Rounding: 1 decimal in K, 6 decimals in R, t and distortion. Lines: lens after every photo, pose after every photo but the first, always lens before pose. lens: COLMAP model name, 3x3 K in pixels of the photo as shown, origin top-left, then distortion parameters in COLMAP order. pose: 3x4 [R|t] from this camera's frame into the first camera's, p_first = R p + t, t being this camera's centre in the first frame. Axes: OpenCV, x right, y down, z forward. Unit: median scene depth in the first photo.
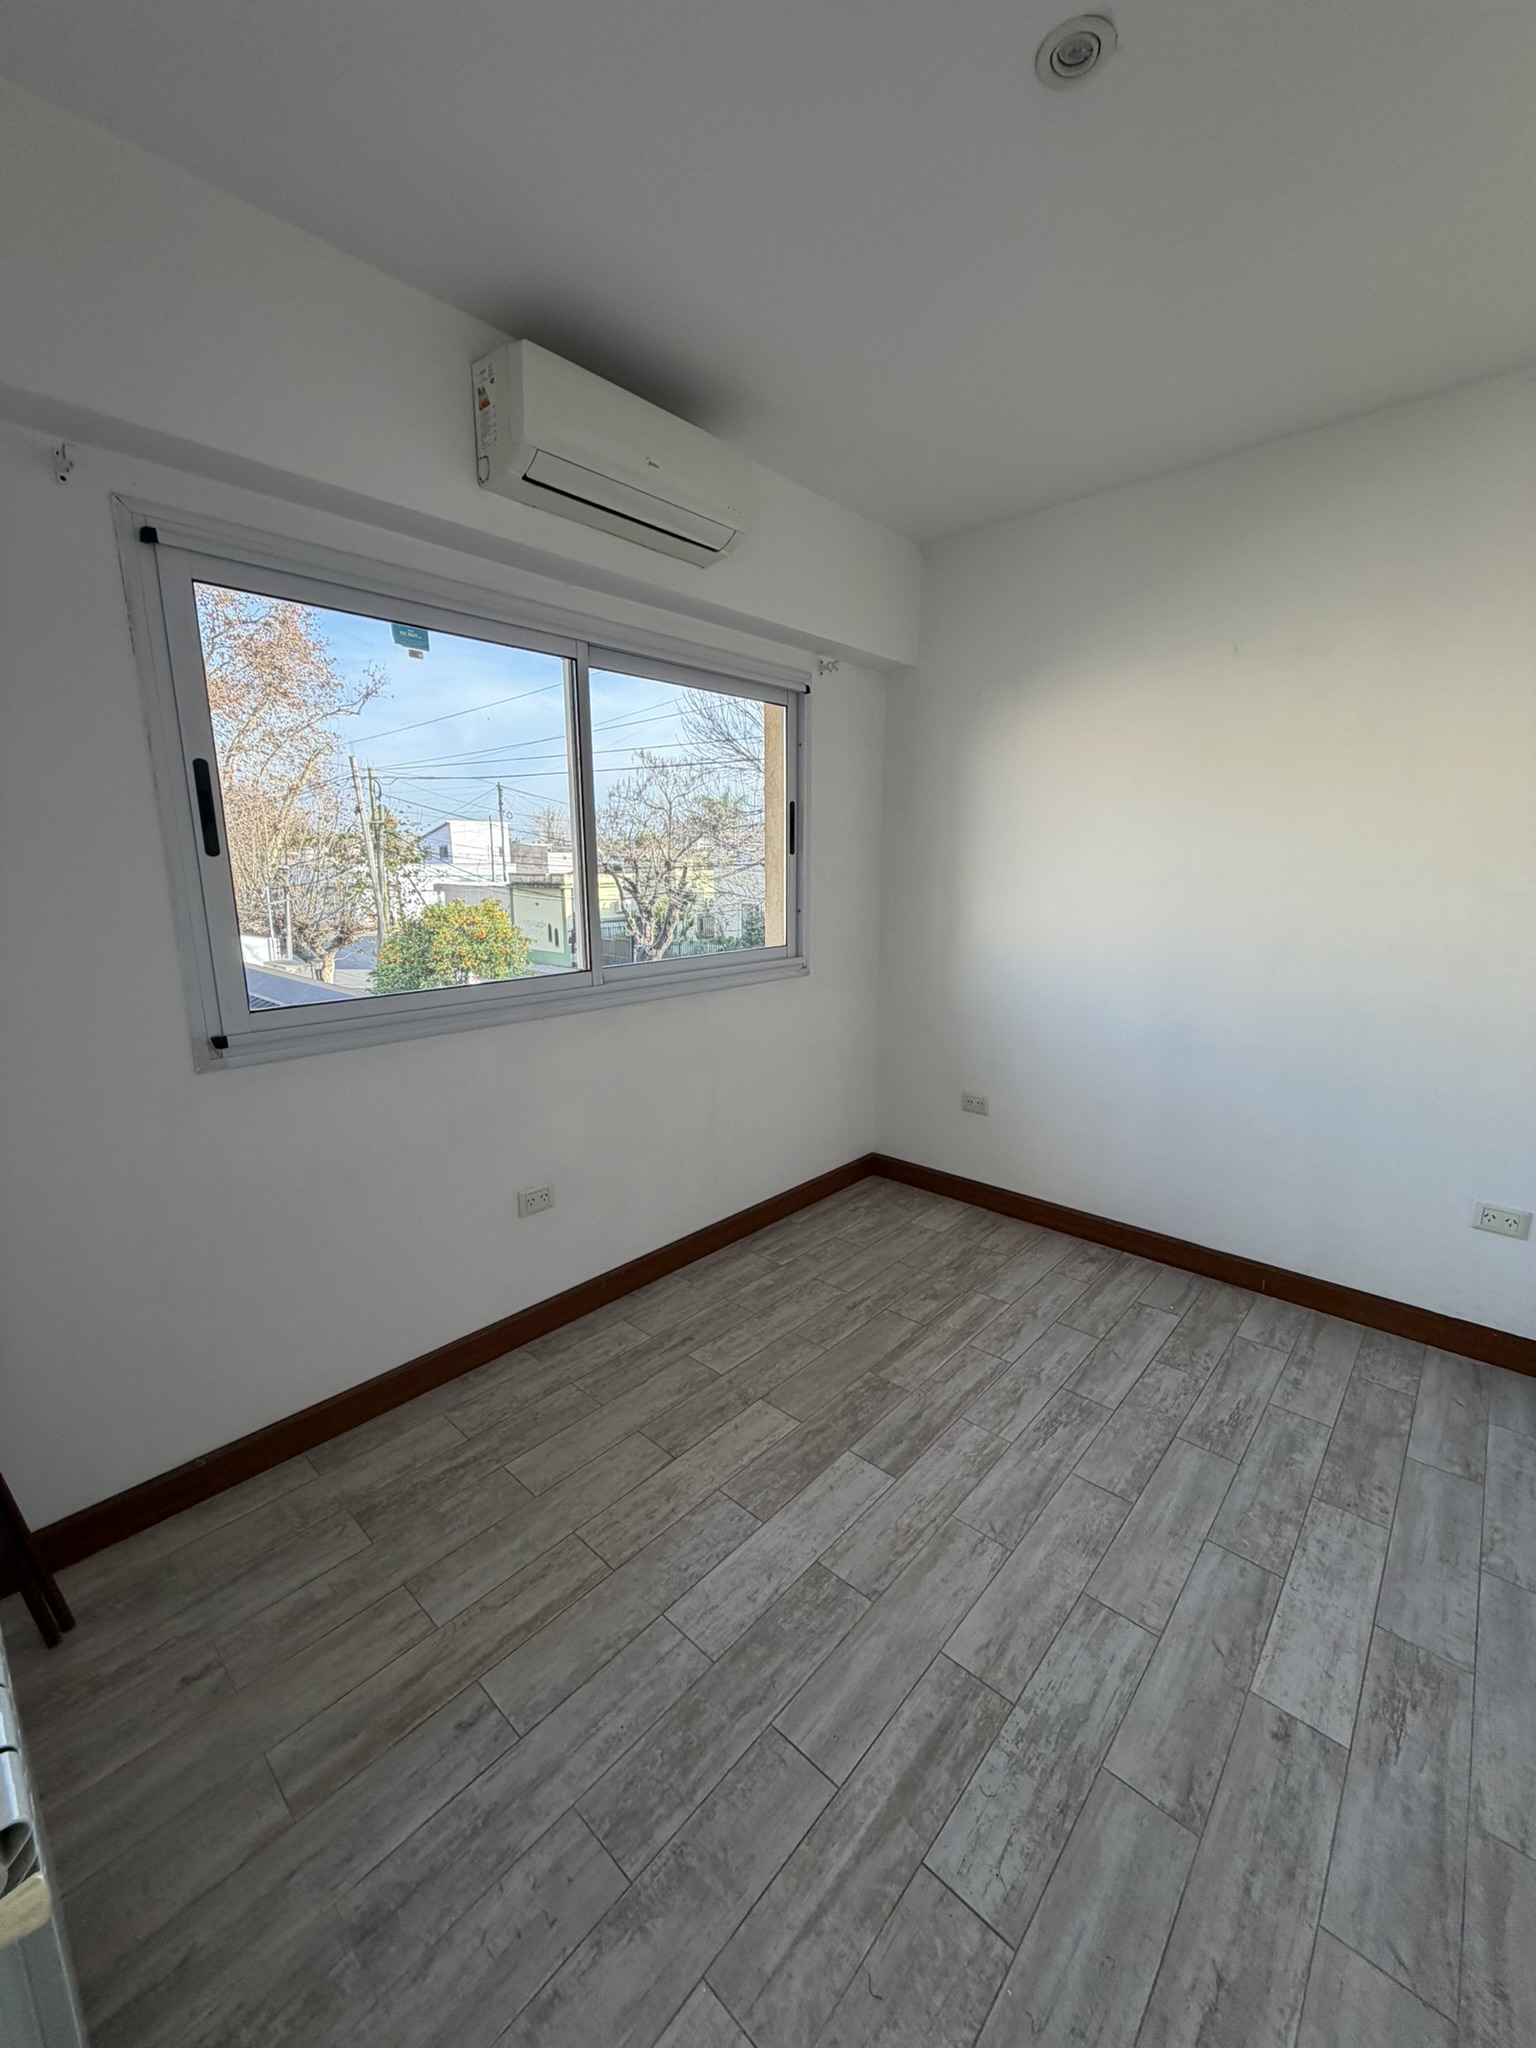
lens RADIAL K [[811.5, 0, 757.3], [0, 811.5, 986.5], [0, 0, 1]] dist [0.000168, 0.000300]
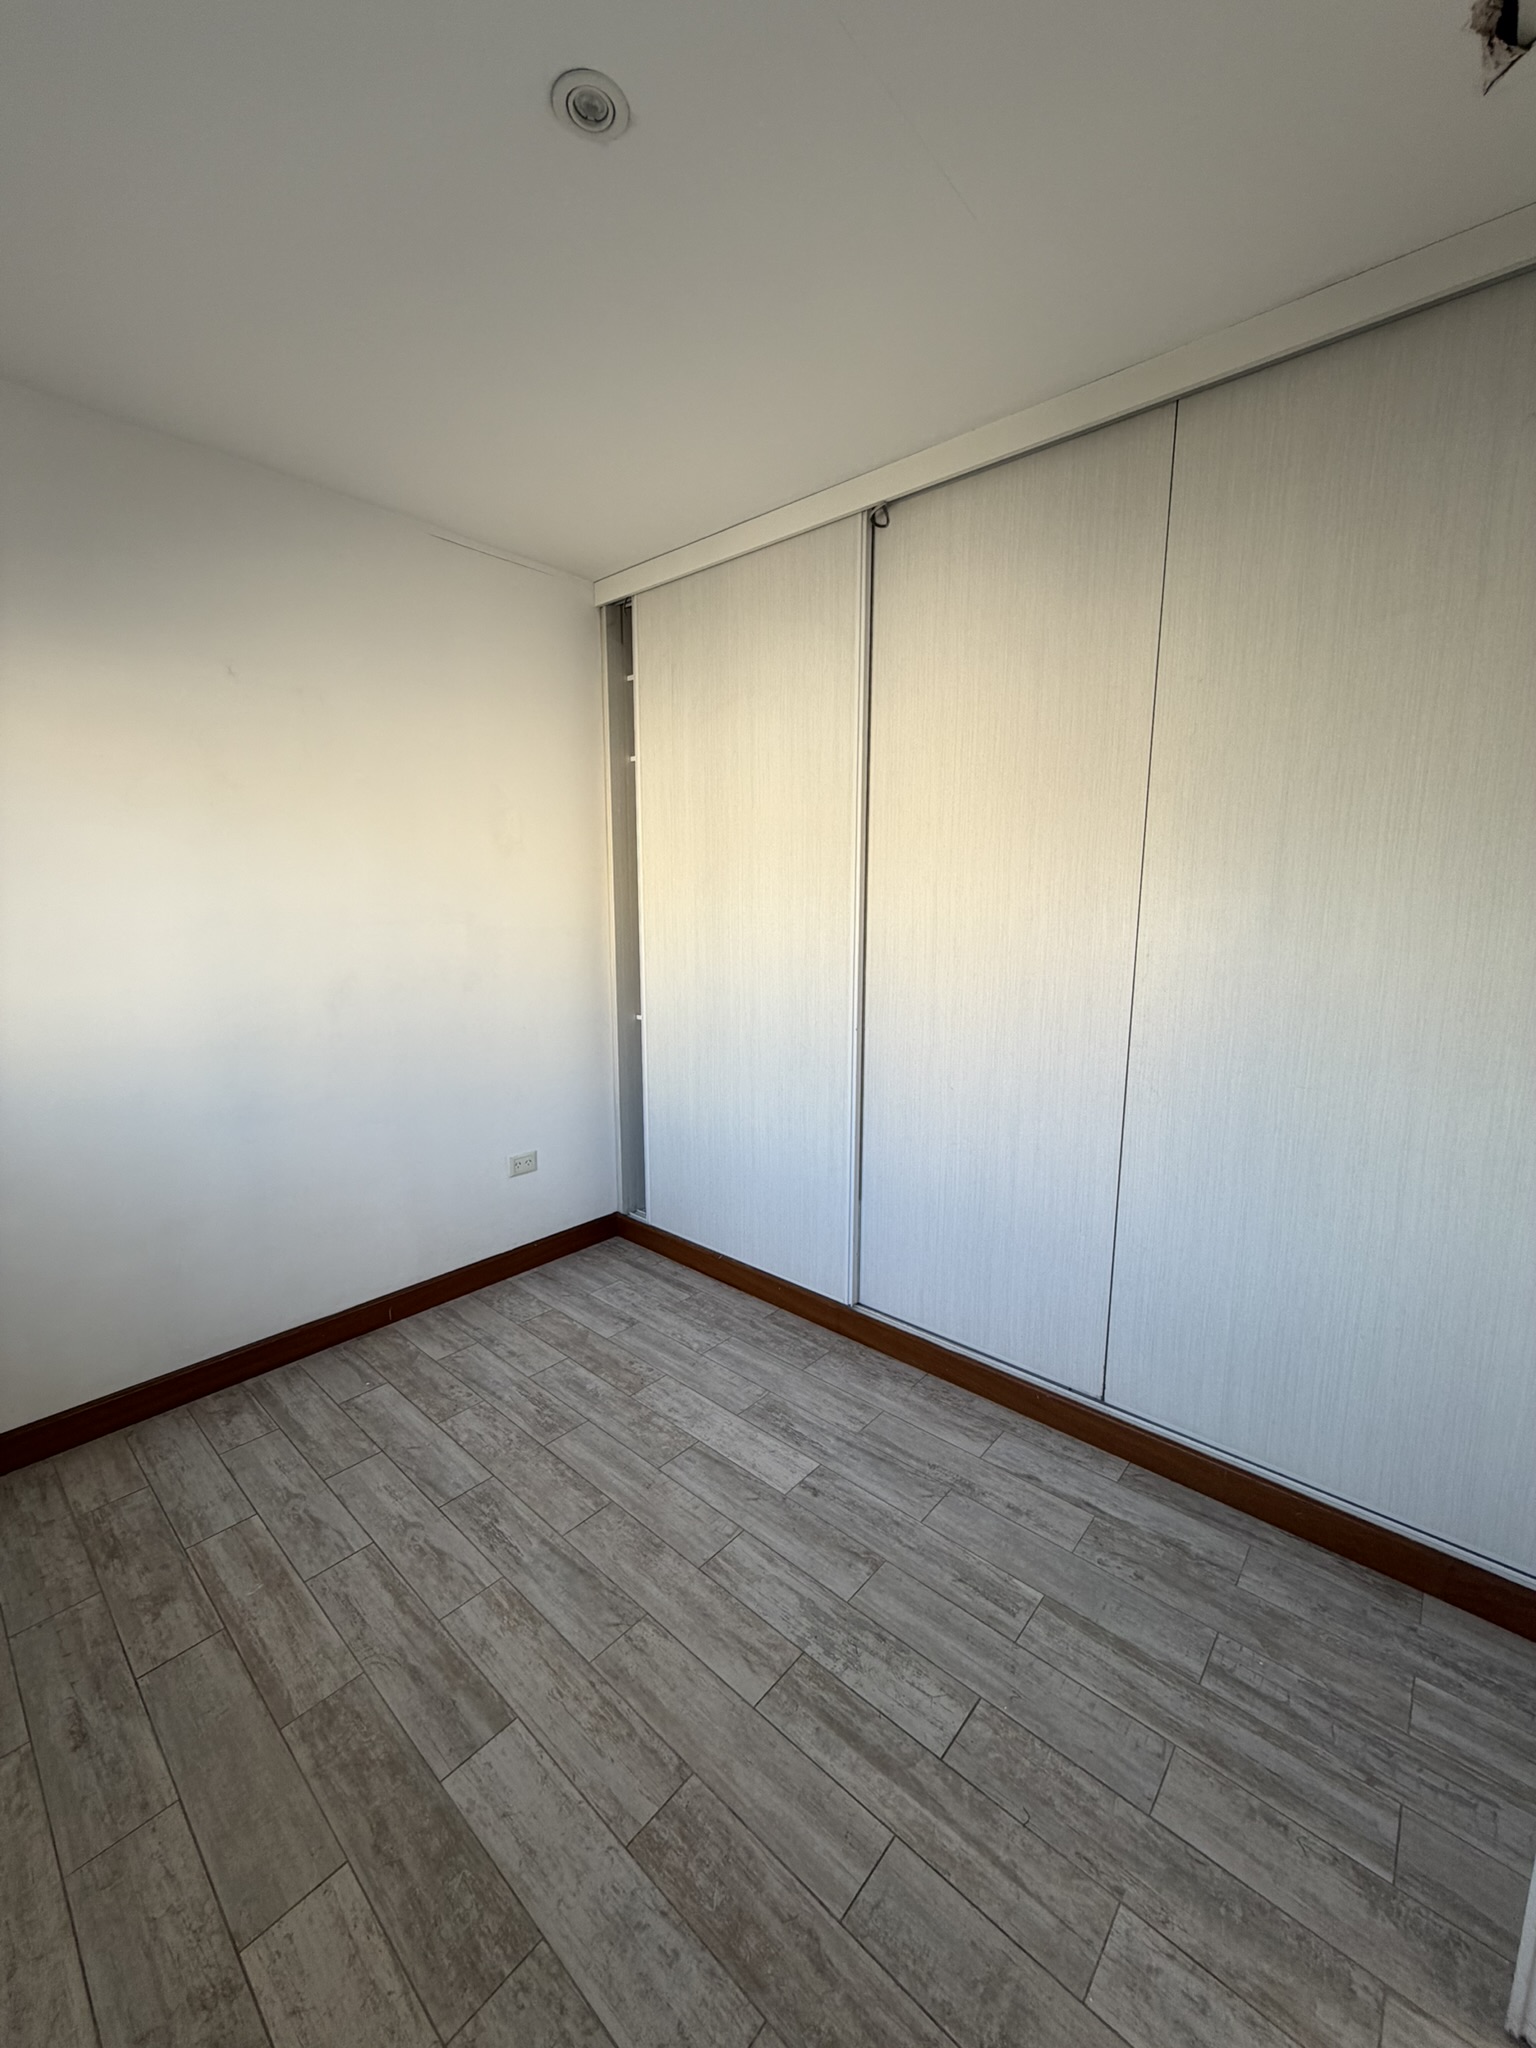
lens RADIAL K [[811.5, 0, 761.1], [0, 811.5, 1015.2], [0, 0, 1]] dist [0.000168, 0.000300]
pose [[-0.012536, -0.149814, 0.988635, -0.539365], [0.151759, 0.976974, 0.149971, -0.137782], [-0.988338, 0.151915, 0.010488, 0.722320]]
